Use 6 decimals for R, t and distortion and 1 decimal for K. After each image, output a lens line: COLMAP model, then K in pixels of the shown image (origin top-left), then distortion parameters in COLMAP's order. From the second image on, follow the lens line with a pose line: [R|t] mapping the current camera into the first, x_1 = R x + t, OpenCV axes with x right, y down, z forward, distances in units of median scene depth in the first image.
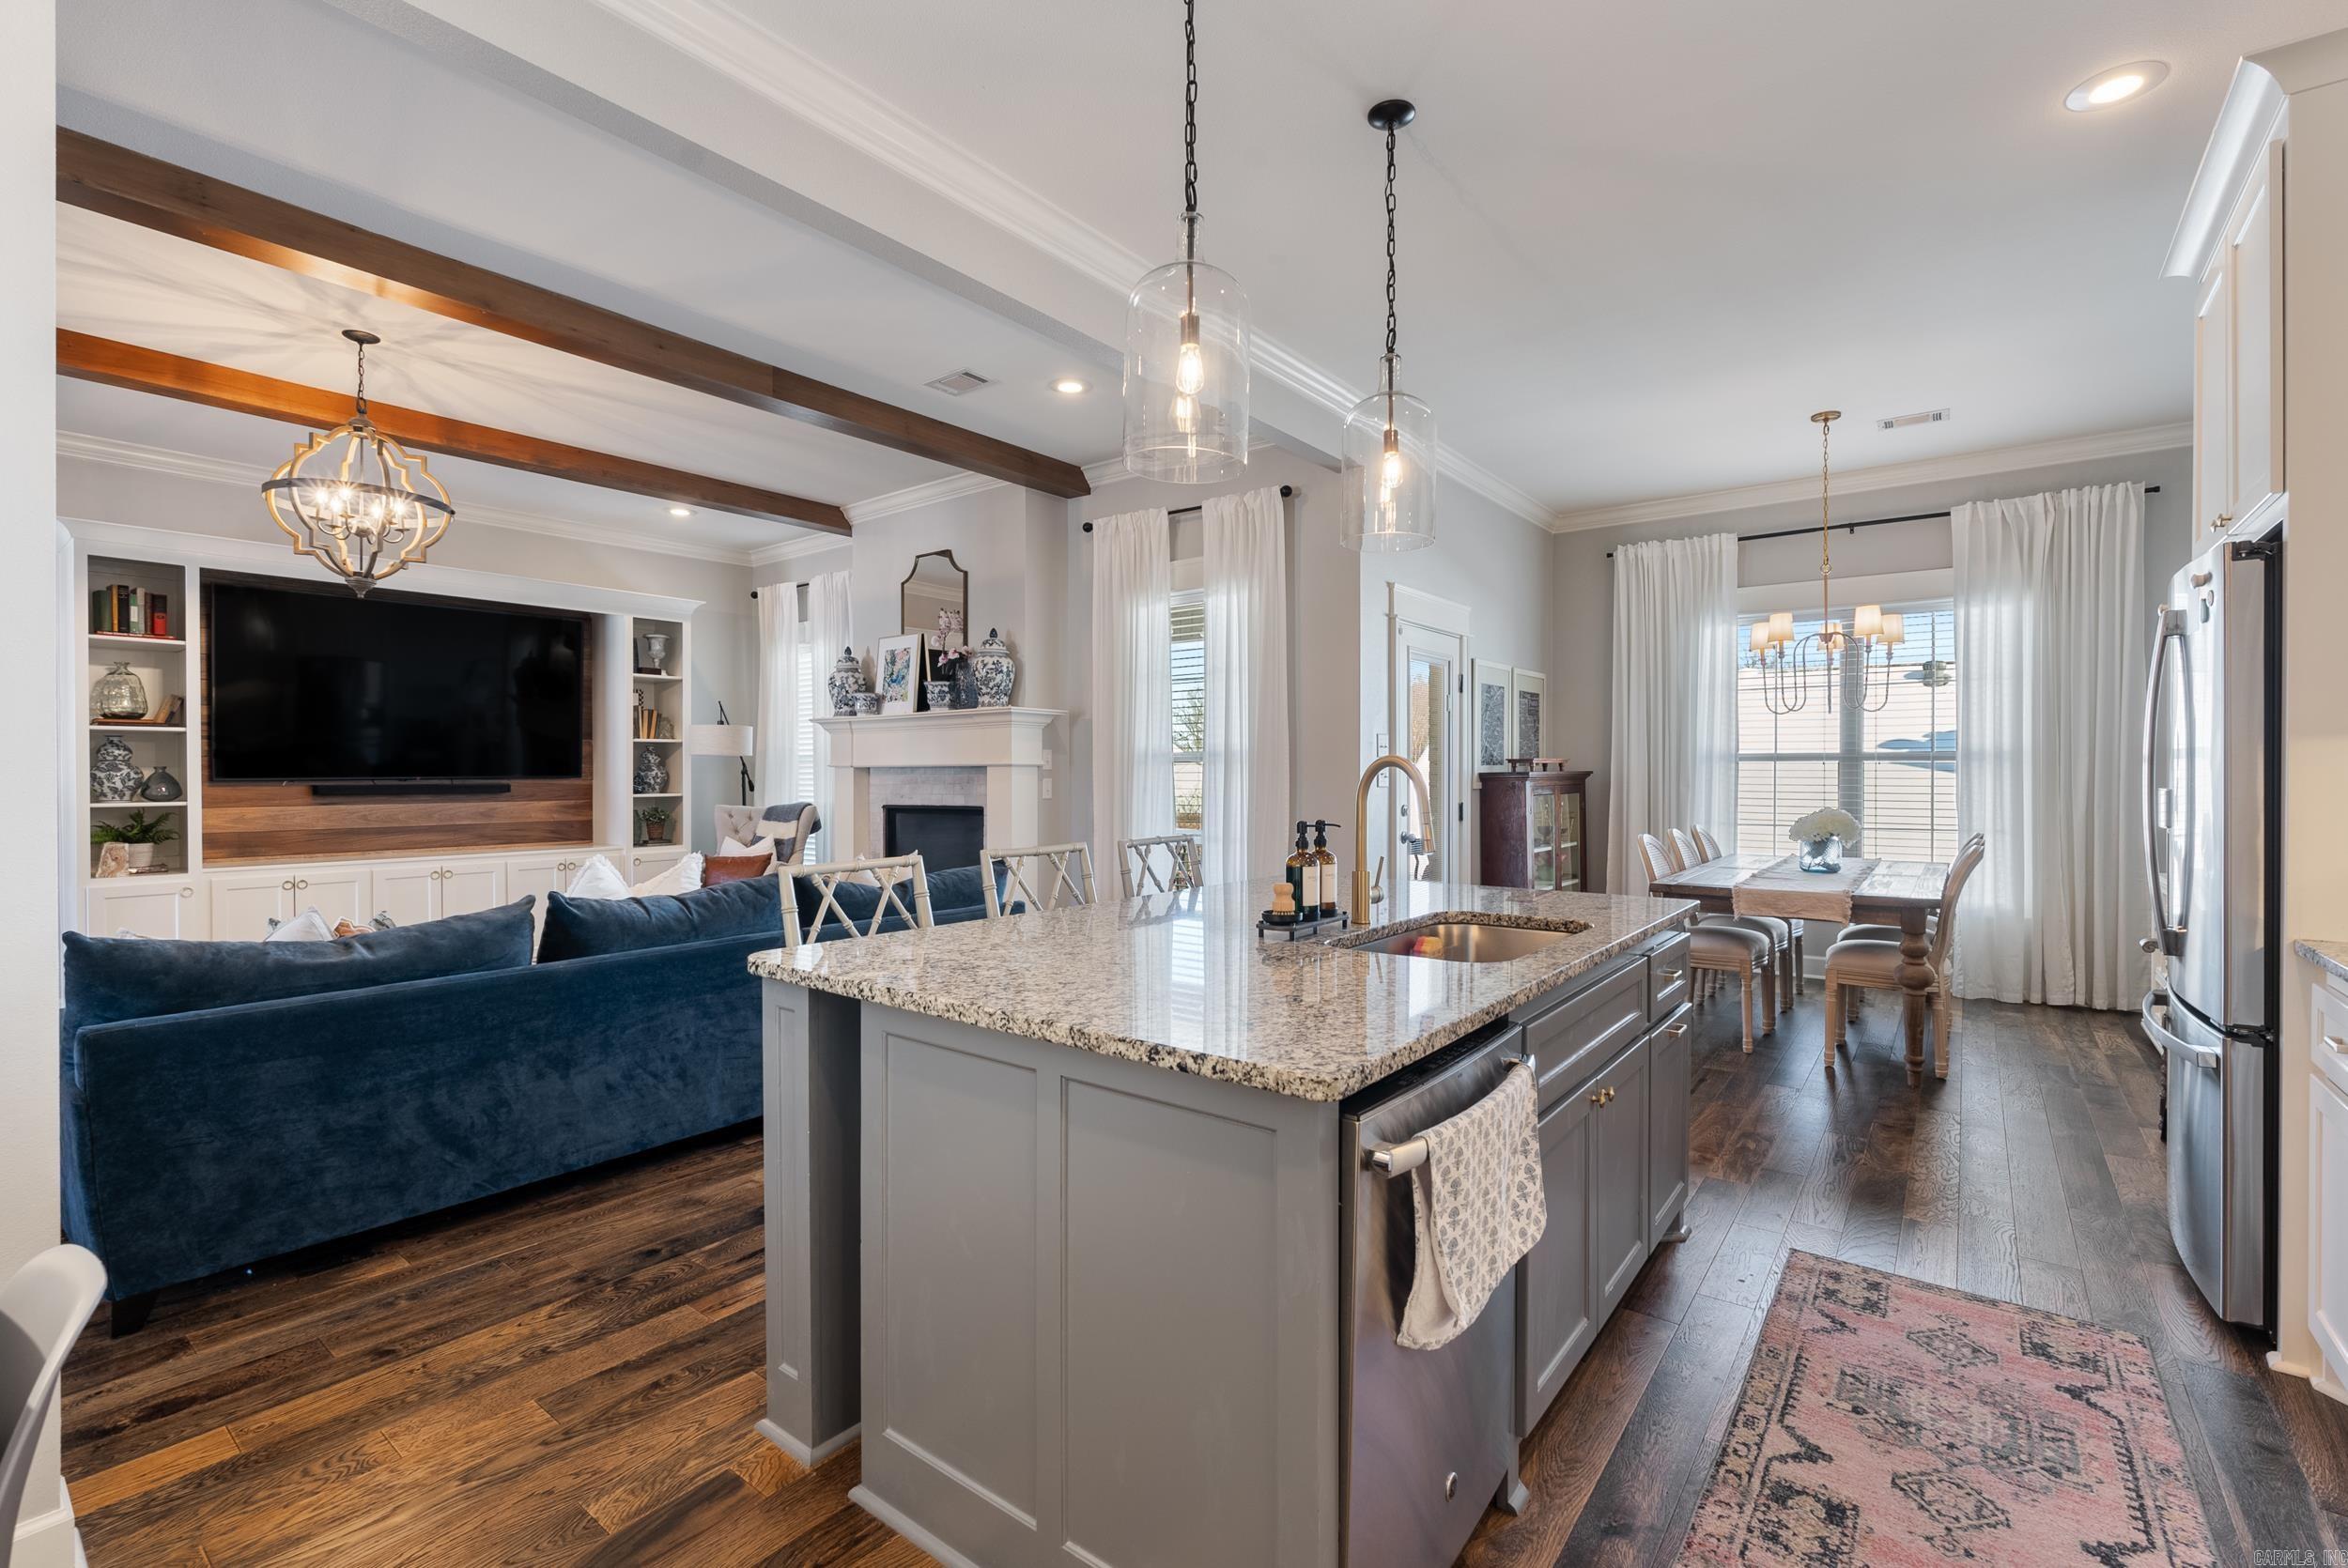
lens RADIAL K [[1032.8, 0, 1176.1], [0, 1032.8, 778.3], [0, 0, 1]] dist [-0.006807, 0.000894]
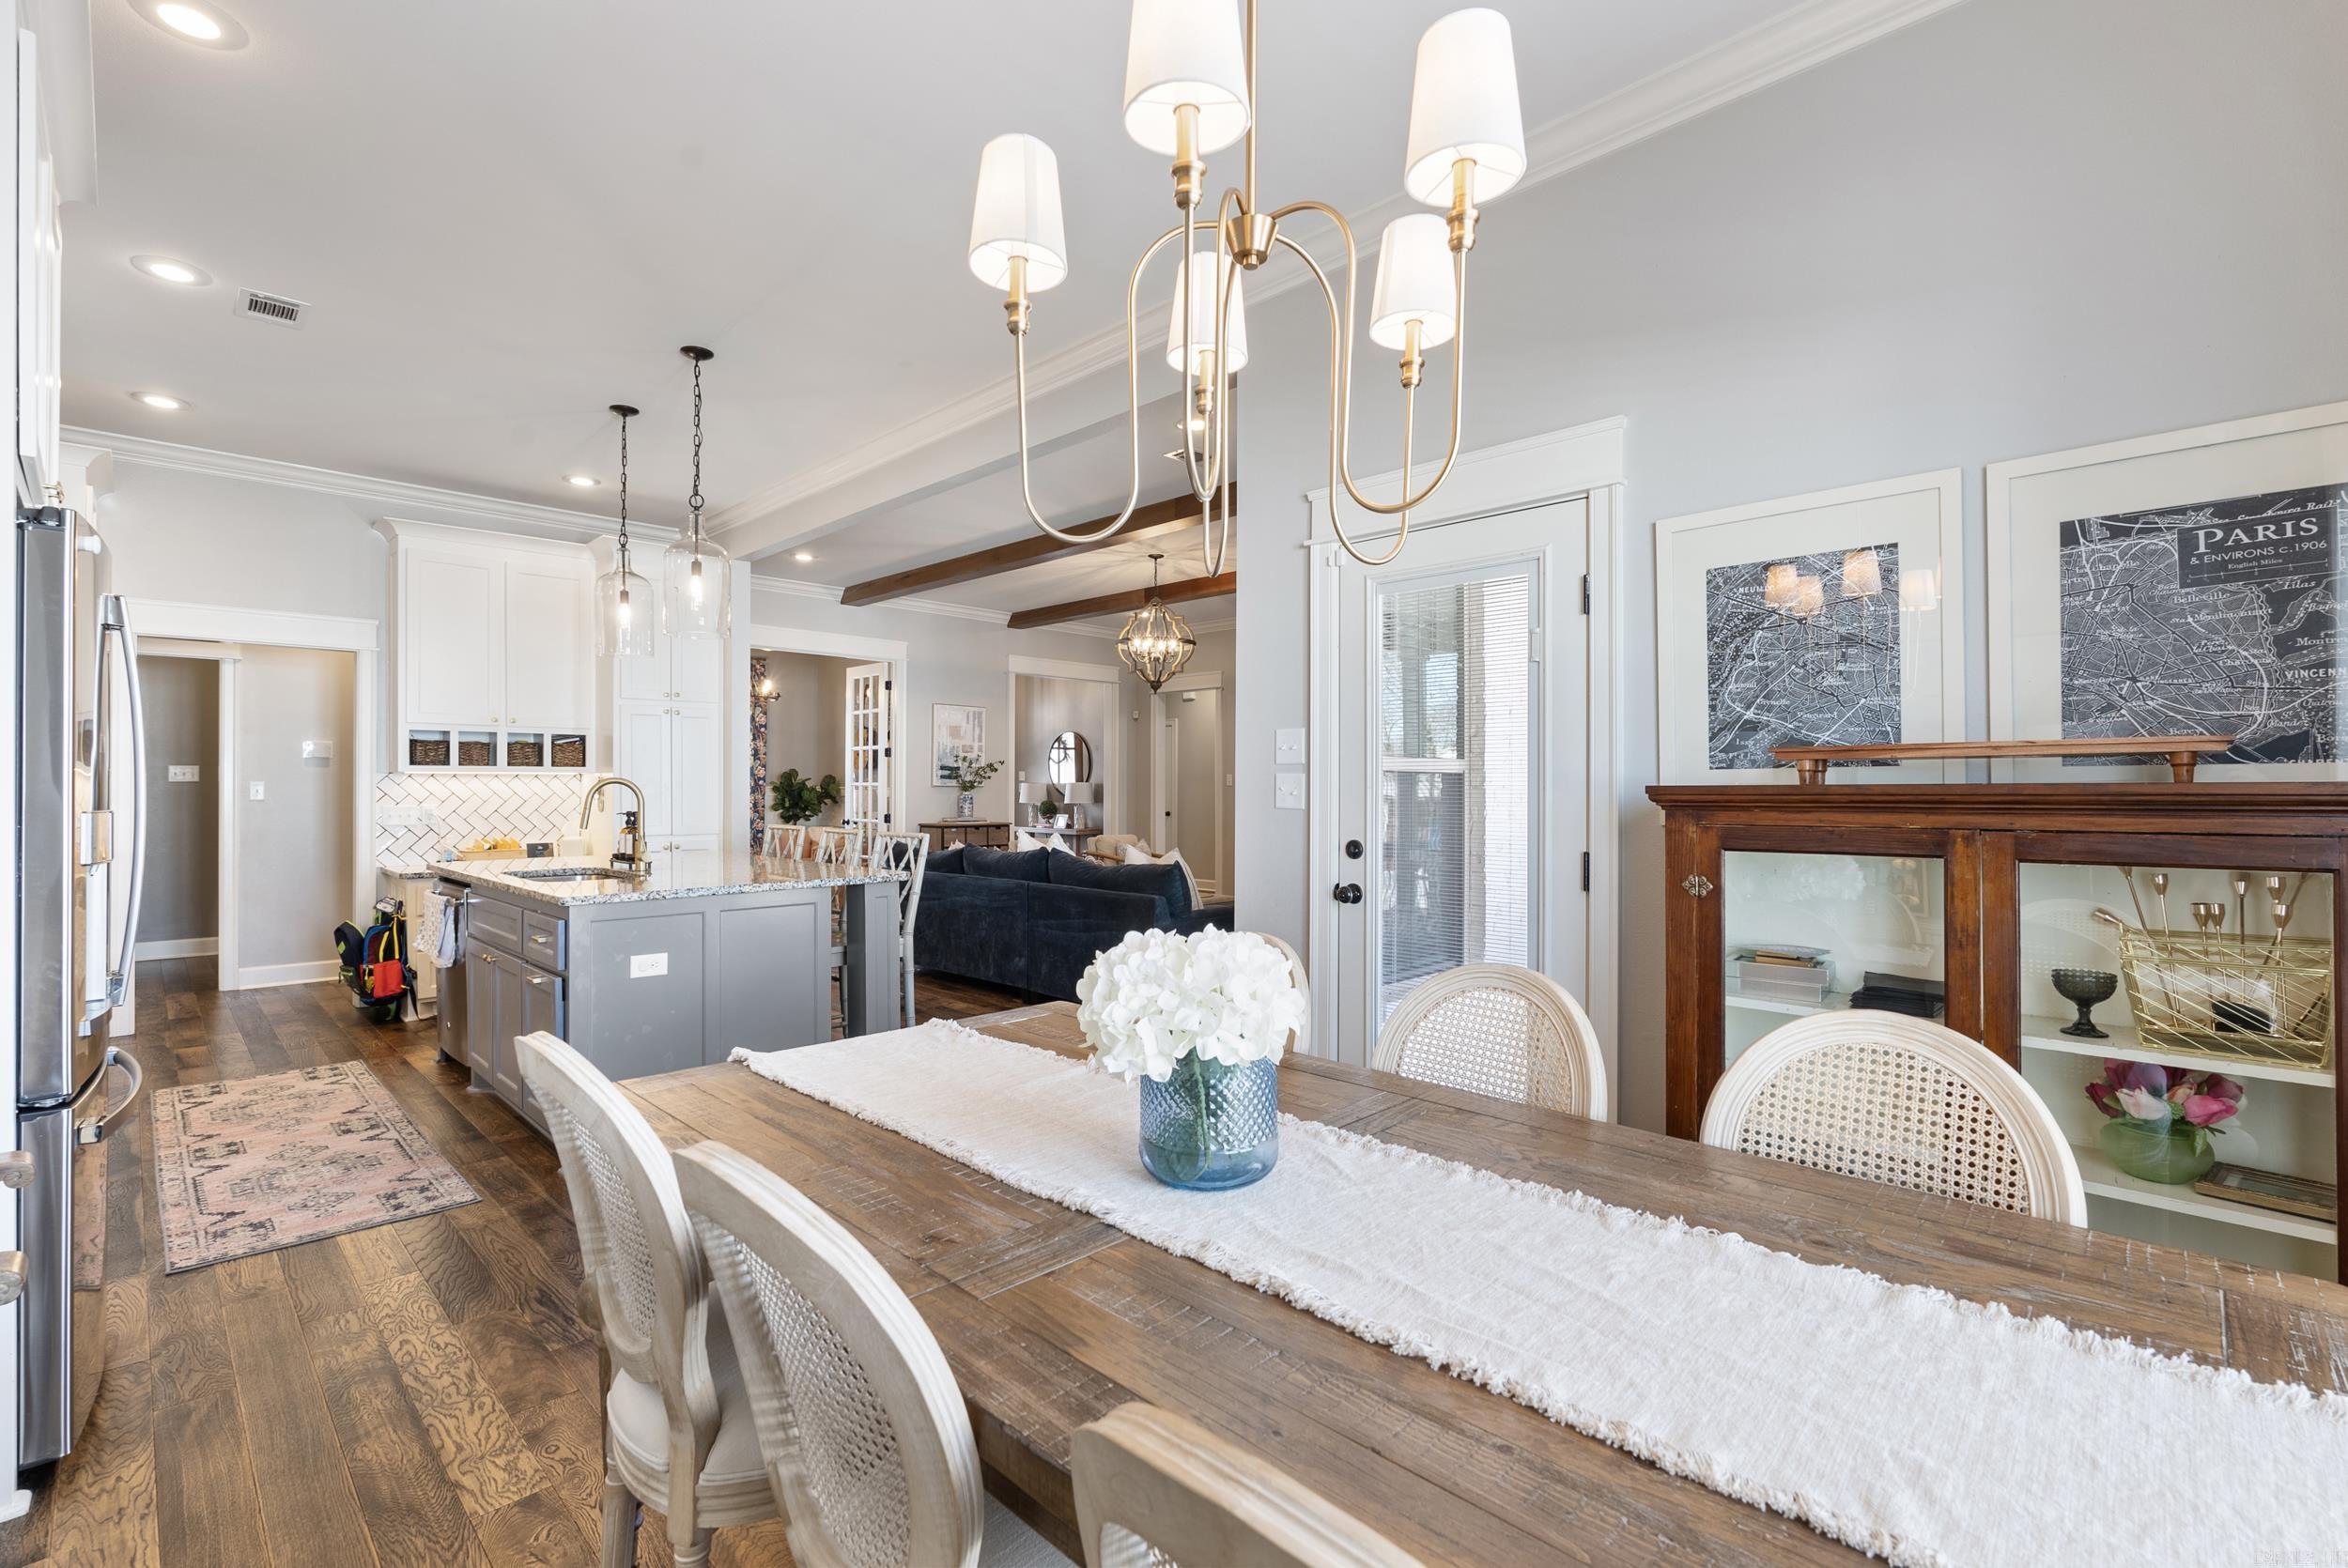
lens RADIAL K [[1031.7, 0, 1176.5], [0, 1031.7, 783.8], [0, 0, 1]] dist [-0.007562, 0.001409]
pose [[-0.117330, -0.000882, -0.993093, 0.871115], [-0.005116, 0.999987, -0.000284, -0.007103], [0.993080, 0.005048, -0.117333, 1.006145]]
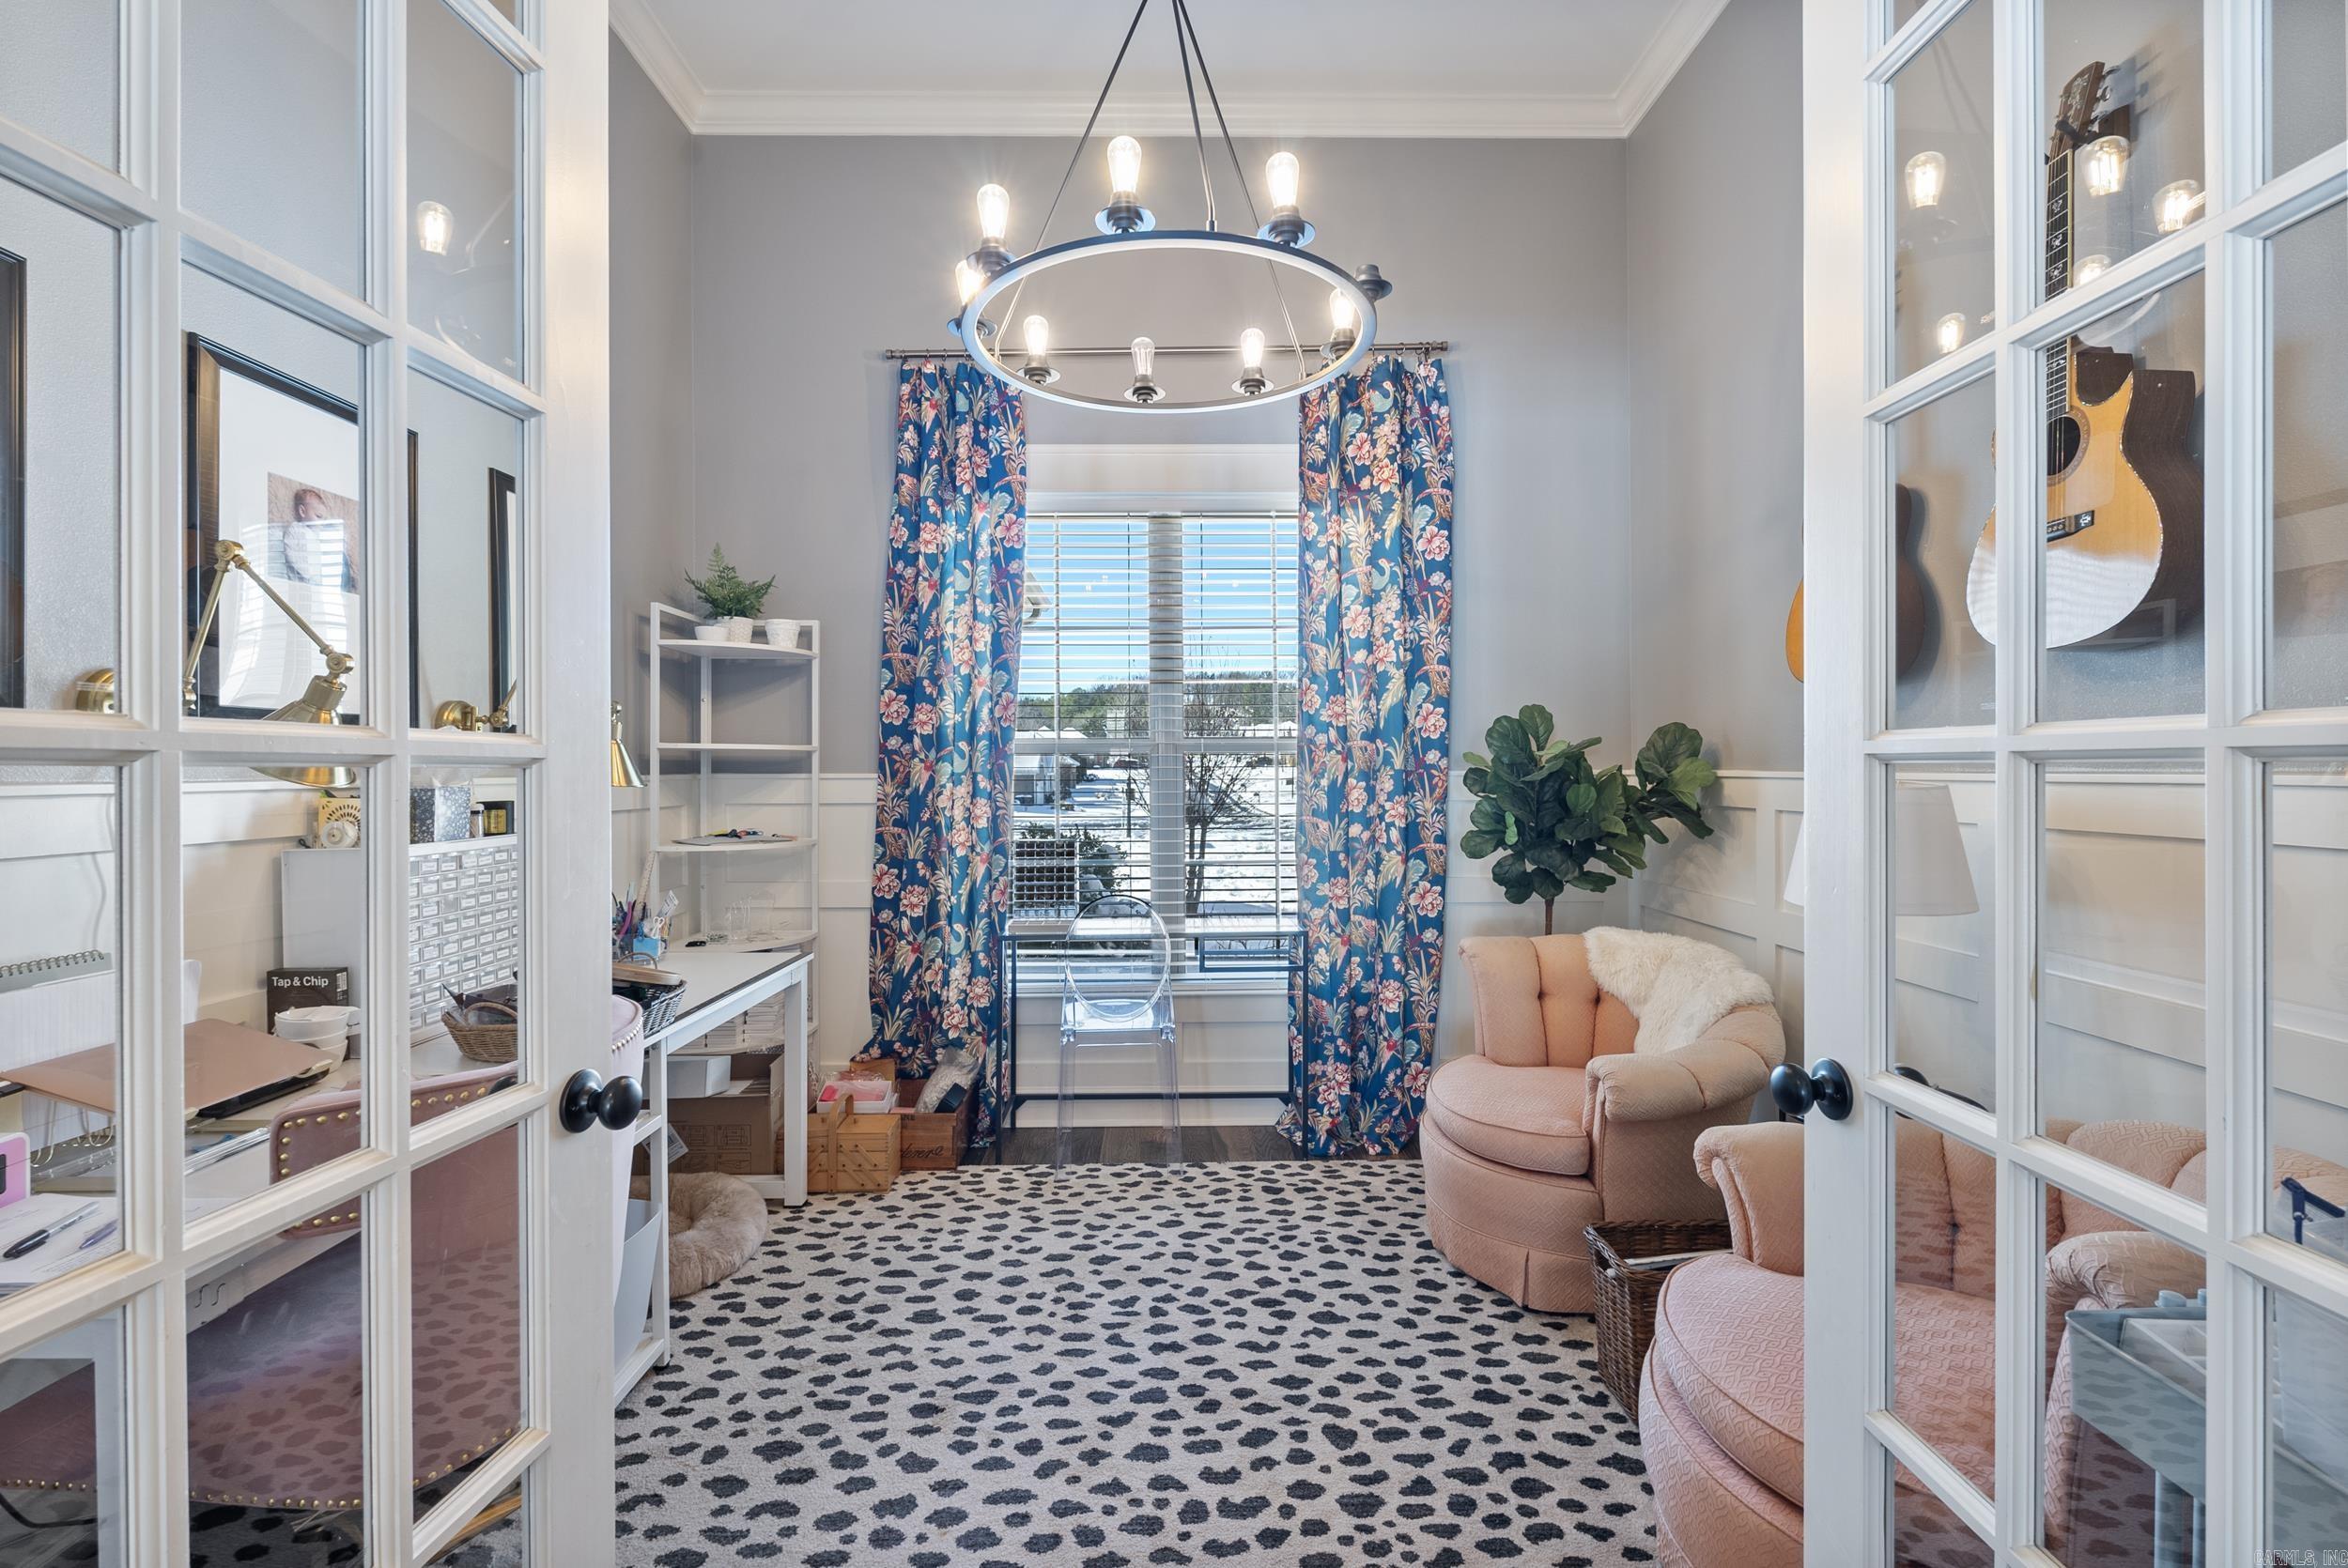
lens RADIAL K [[1040.0, 0, 1184.4], [0, 1040.0, 771.3], [0, 0, 1]] dist [-0.007077, 0.000295]
pose [[-0.781214, 0.006687, -0.624228, -0.770583], [0.005027, 0.999978, 0.004421, -0.000474], [0.624244, 0.000316, -0.781230, 0.239466]]
